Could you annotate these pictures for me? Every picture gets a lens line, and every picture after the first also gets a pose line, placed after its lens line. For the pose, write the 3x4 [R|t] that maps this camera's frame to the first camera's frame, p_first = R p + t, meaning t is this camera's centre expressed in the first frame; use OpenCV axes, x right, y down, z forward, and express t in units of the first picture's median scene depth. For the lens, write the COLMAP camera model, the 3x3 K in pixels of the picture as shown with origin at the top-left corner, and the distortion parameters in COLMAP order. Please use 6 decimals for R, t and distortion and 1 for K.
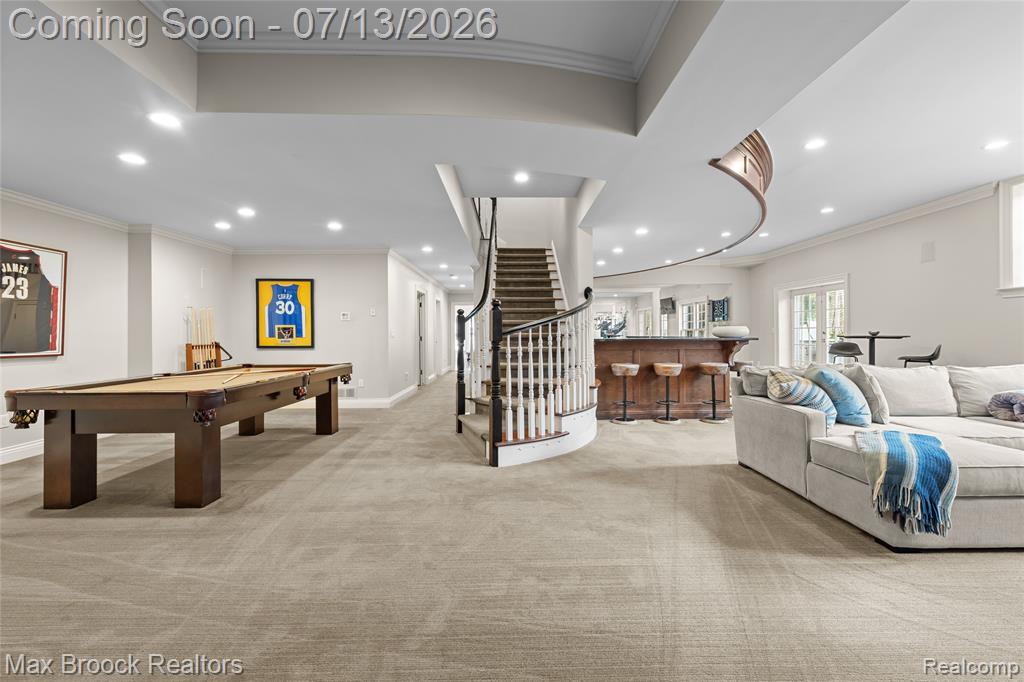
lens RADIAL K [[420.1, 0, 511.7], [0, 420.1, 339.0], [0, 0, 1]] dist [0.002289, -0.000116]
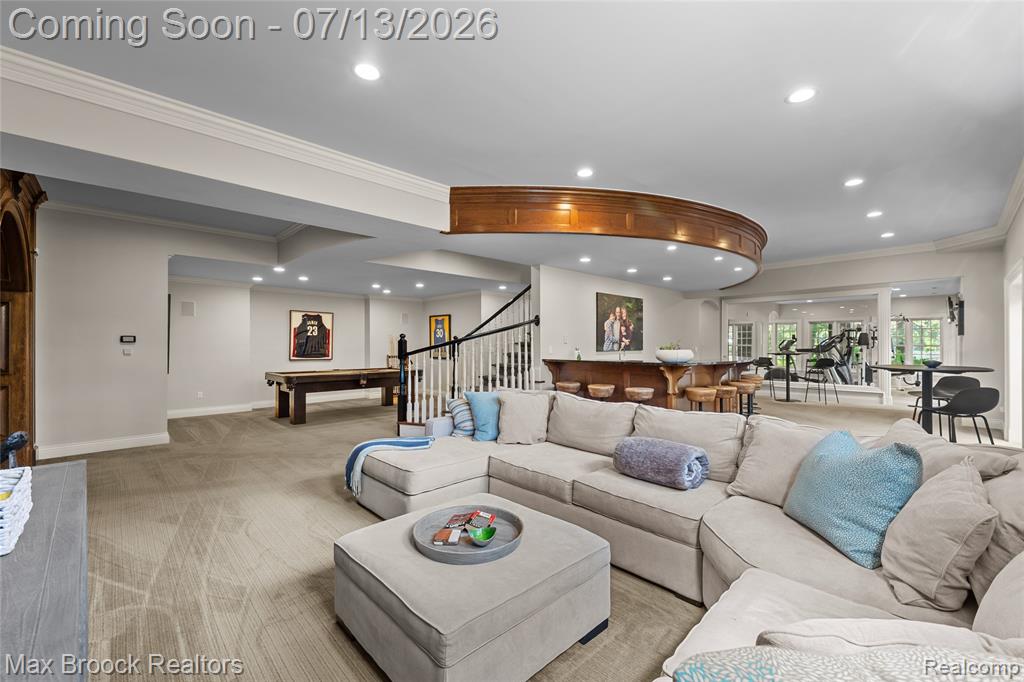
lens RADIAL K [[420.1, 0, 513.7], [0, 420.1, 341.2], [0, 0, 1]] dist [0.002289, -0.000116]
pose [[0.692958, -0.000198, -0.720978, 1.003993], [-0.012103, 0.999856, -0.011907, -0.035936], [0.720877, 0.016977, 0.692855, 0.127745]]
